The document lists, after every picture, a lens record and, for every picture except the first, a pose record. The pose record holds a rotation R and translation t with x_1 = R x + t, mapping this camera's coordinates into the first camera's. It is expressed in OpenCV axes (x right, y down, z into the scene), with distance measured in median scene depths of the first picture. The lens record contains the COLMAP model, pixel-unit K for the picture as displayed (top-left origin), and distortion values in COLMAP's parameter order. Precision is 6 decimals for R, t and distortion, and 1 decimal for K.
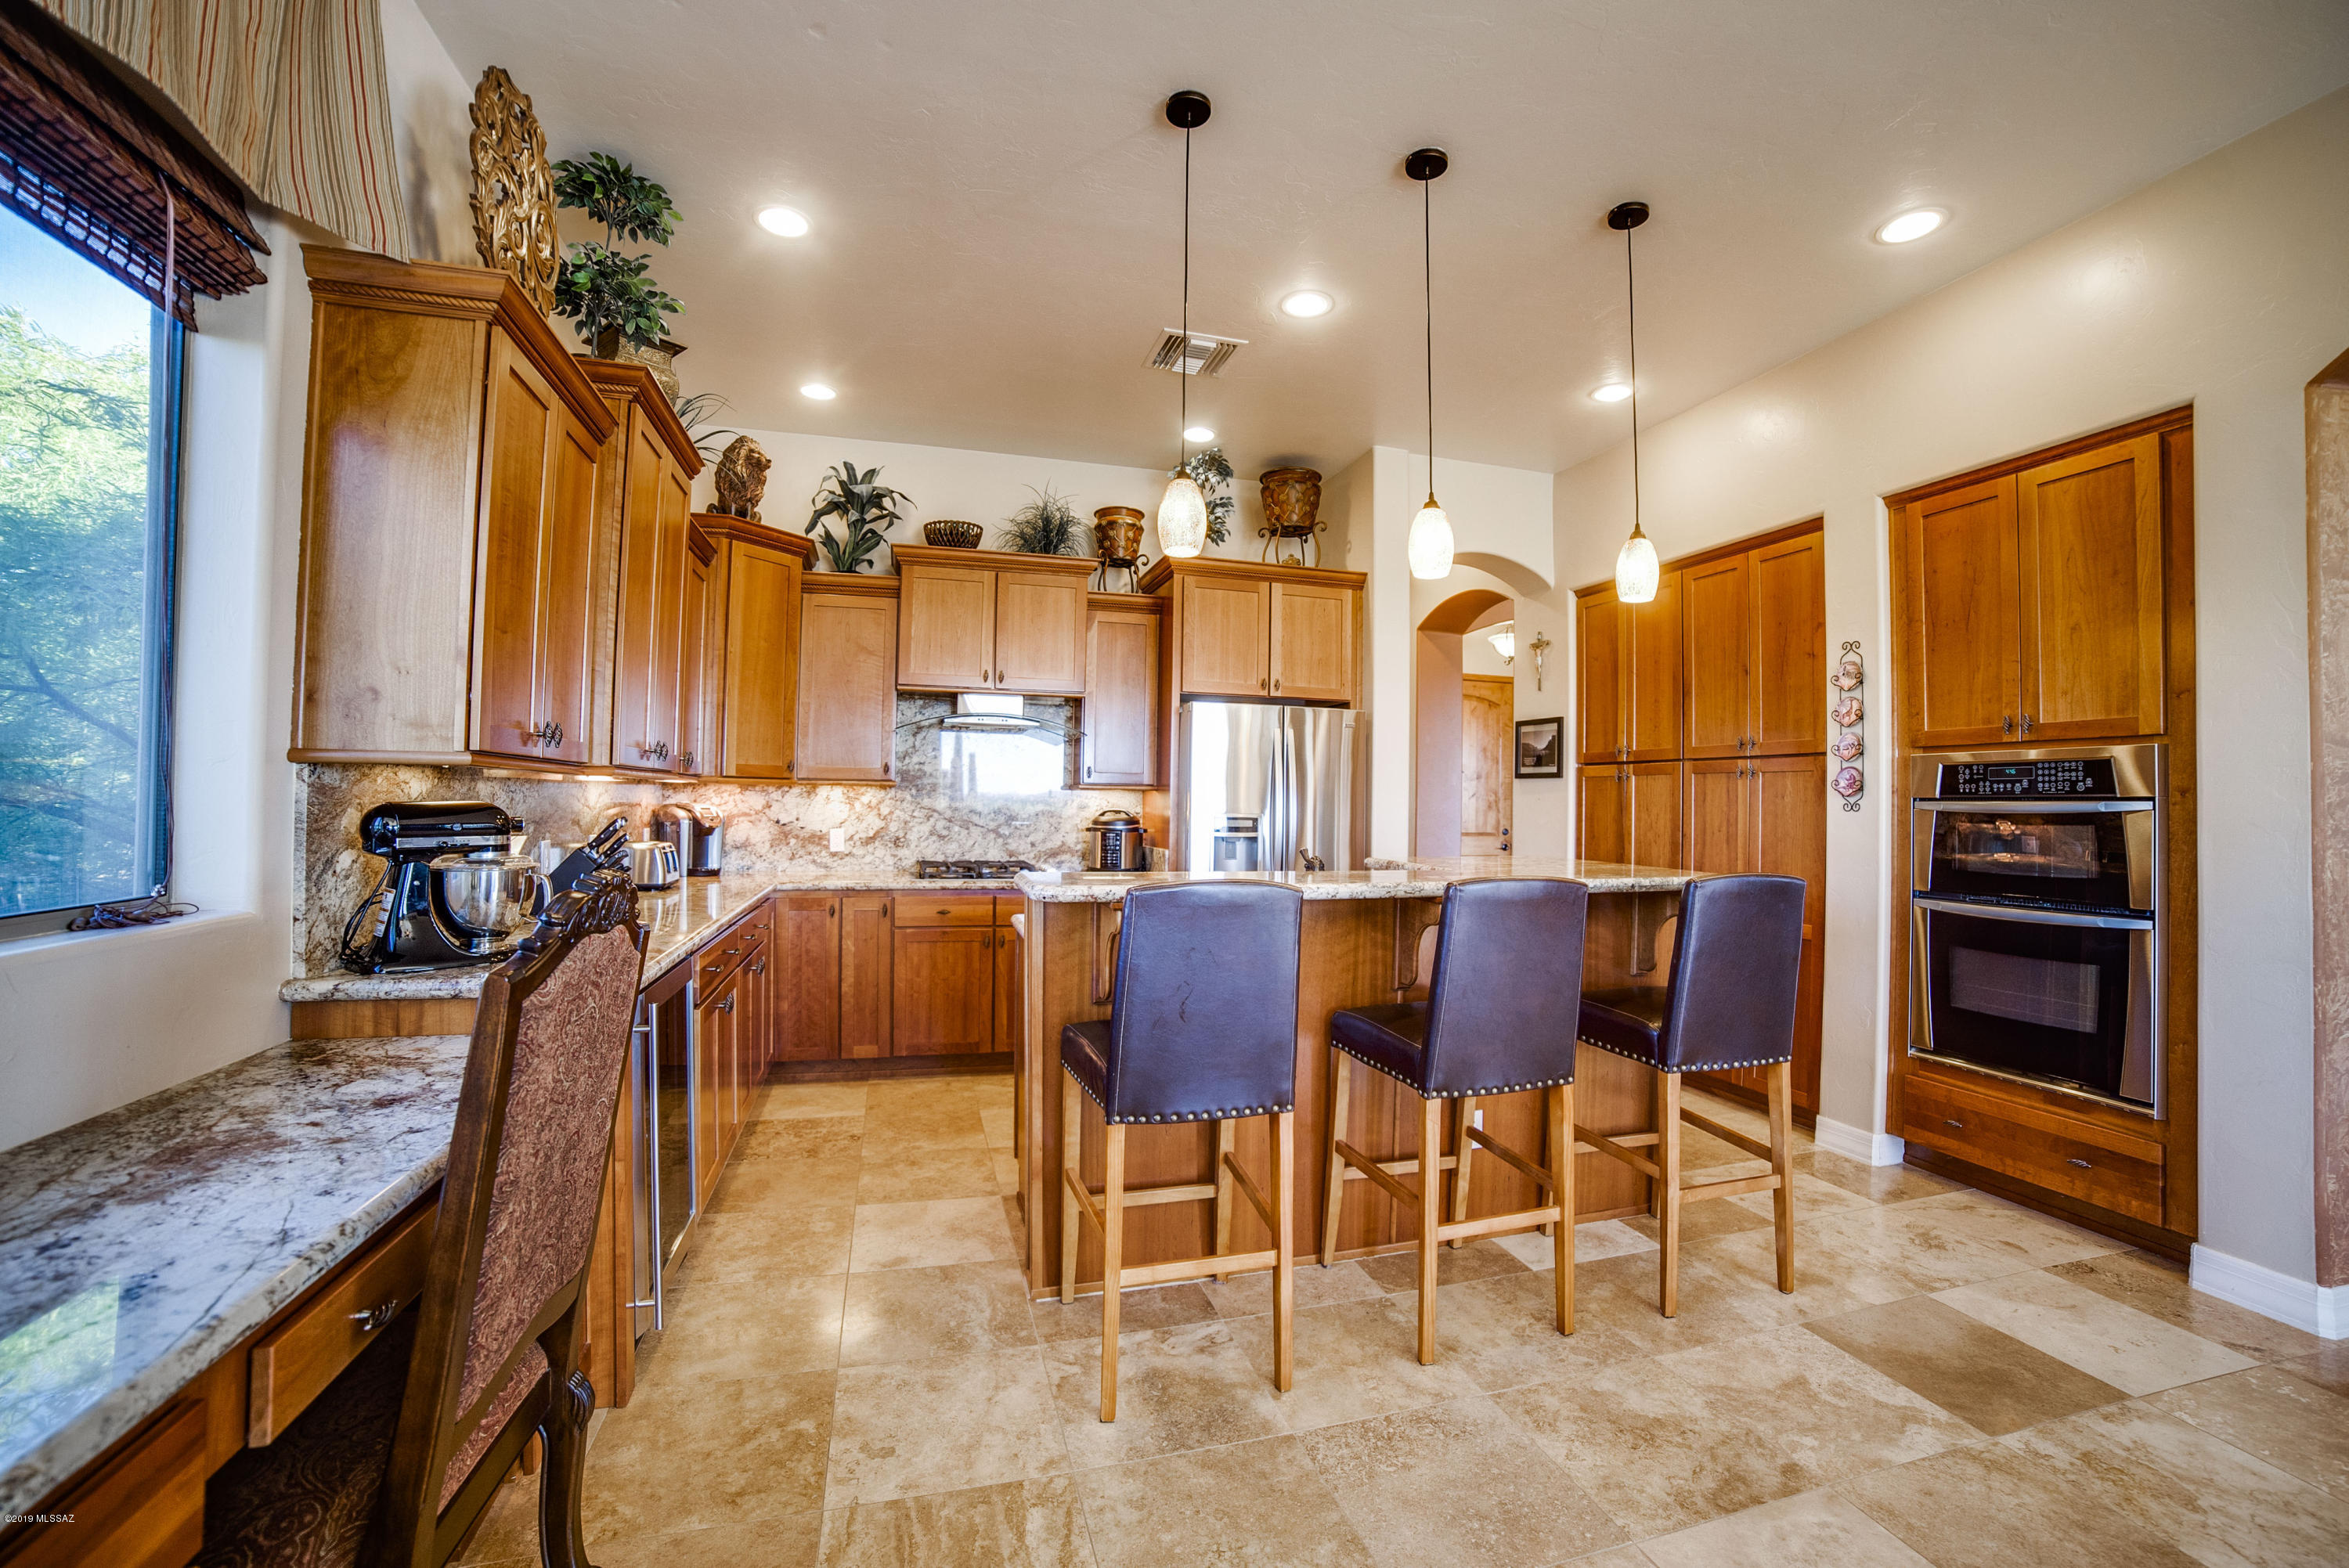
lens RADIAL K [[975.8, 0, 1184.4], [0, 975.8, 780.9], [0, 0, 1]] dist [-0.107942, 0.037956]
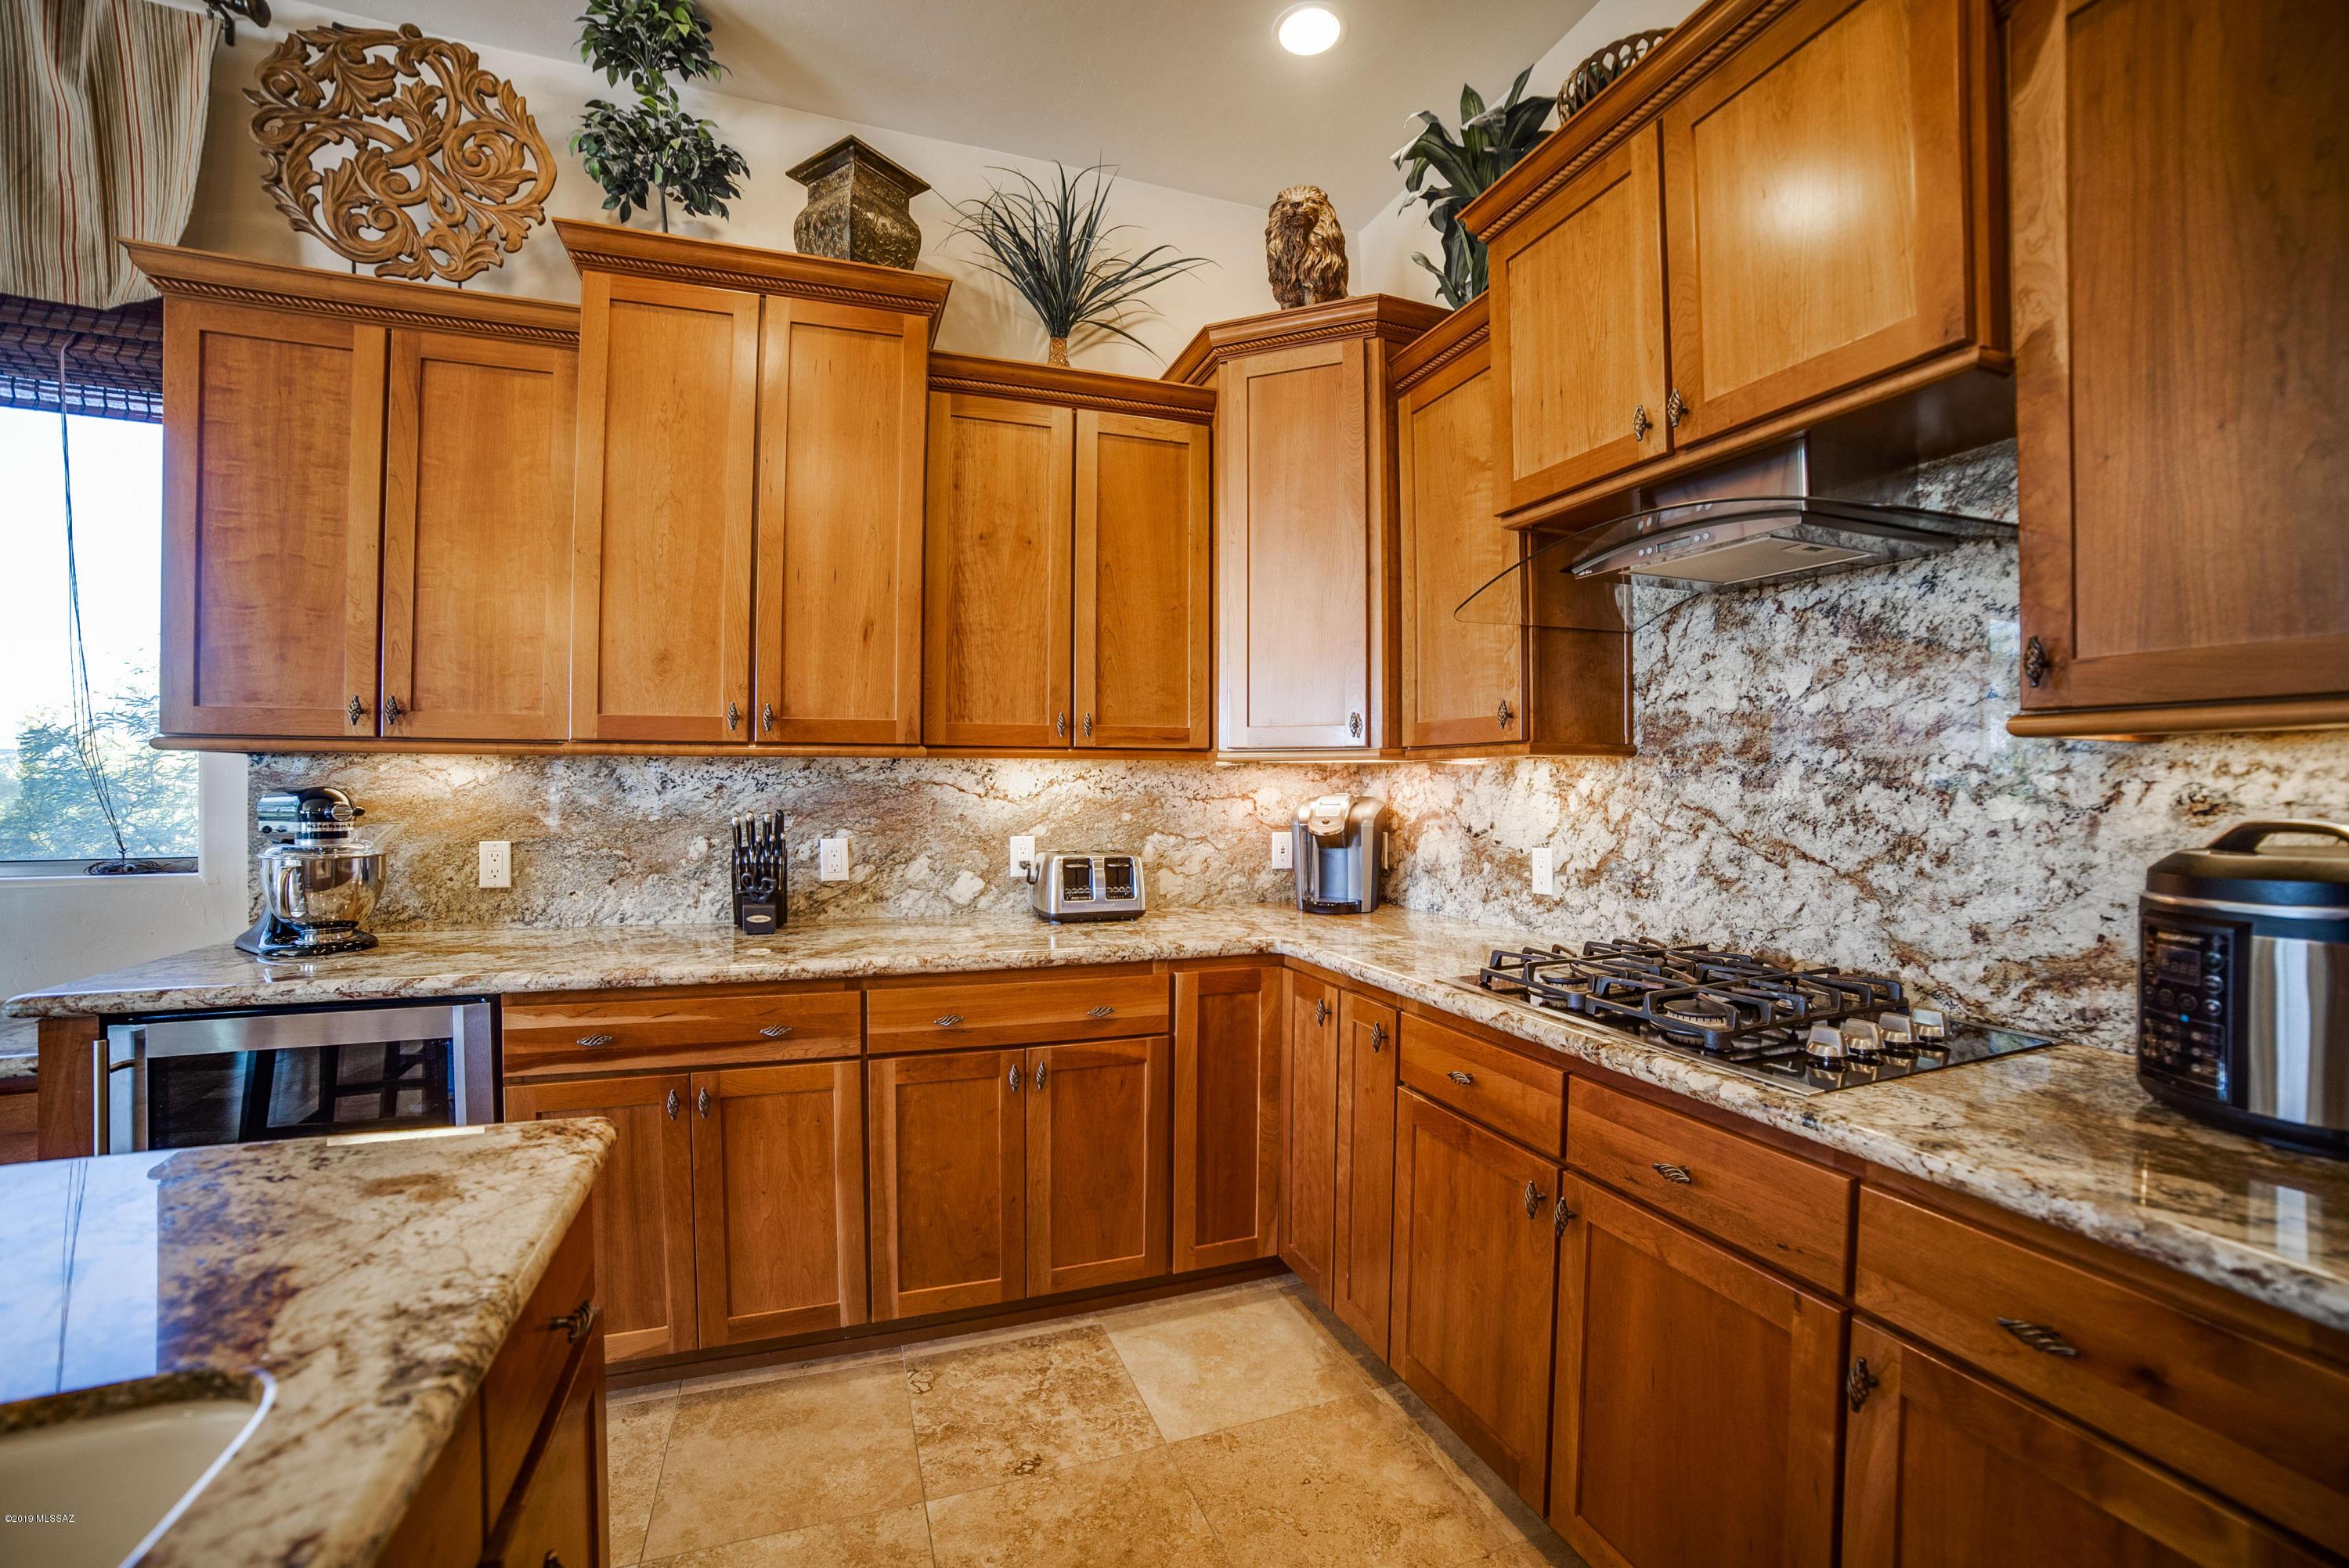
lens RADIAL K [[975.8, 0, 1184.4], [0, 975.8, 780.9], [0, 0, 1]] dist [-0.107942, 0.037956]
pose [[0.073749, -0.016278, -0.997144, 0.112370], [0.018119, 0.999724, -0.014980, 0.020528], [0.997112, -0.016963, 0.074023, 0.802077]]
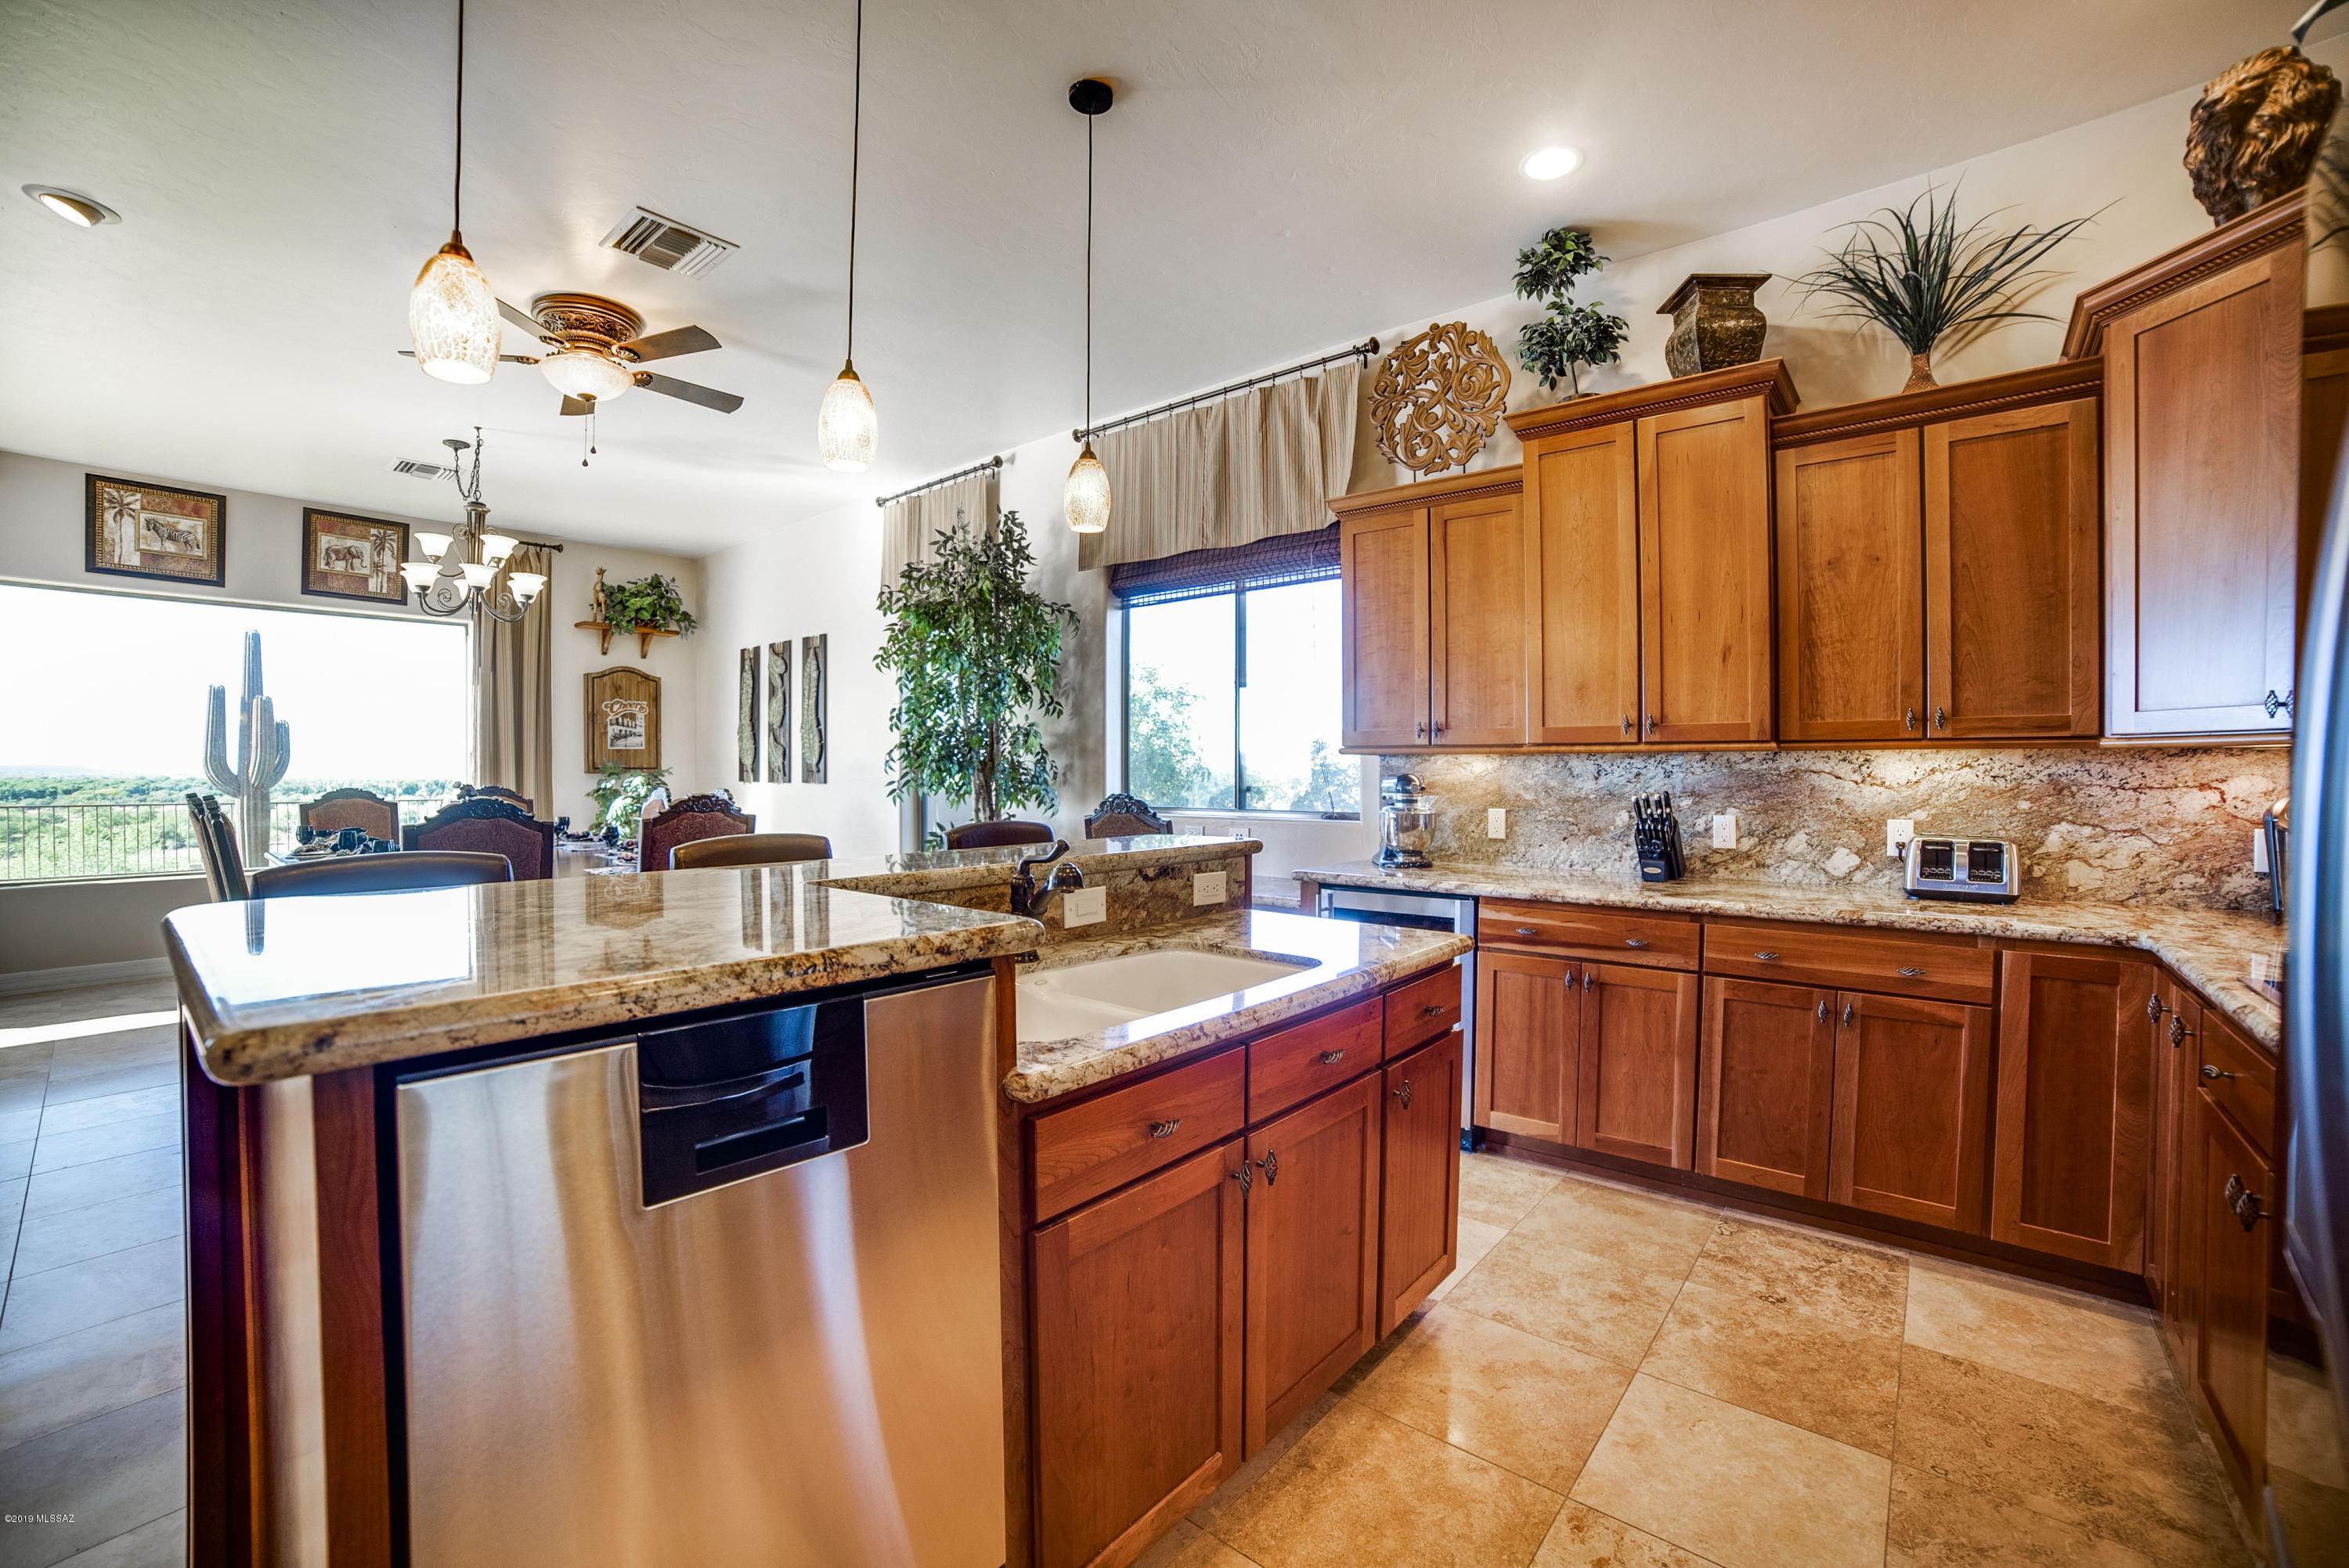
lens RADIAL K [[975.8, 0, 1184.4], [0, 975.8, 780.9], [0, 0, 1]] dist [-0.107942, 0.037956]
pose [[-0.830915, -0.008714, -0.556331, 0.252328], [-0.001185, 0.999903, -0.013891, 0.026564], [0.556398, -0.010883, -0.830844, 0.990301]]
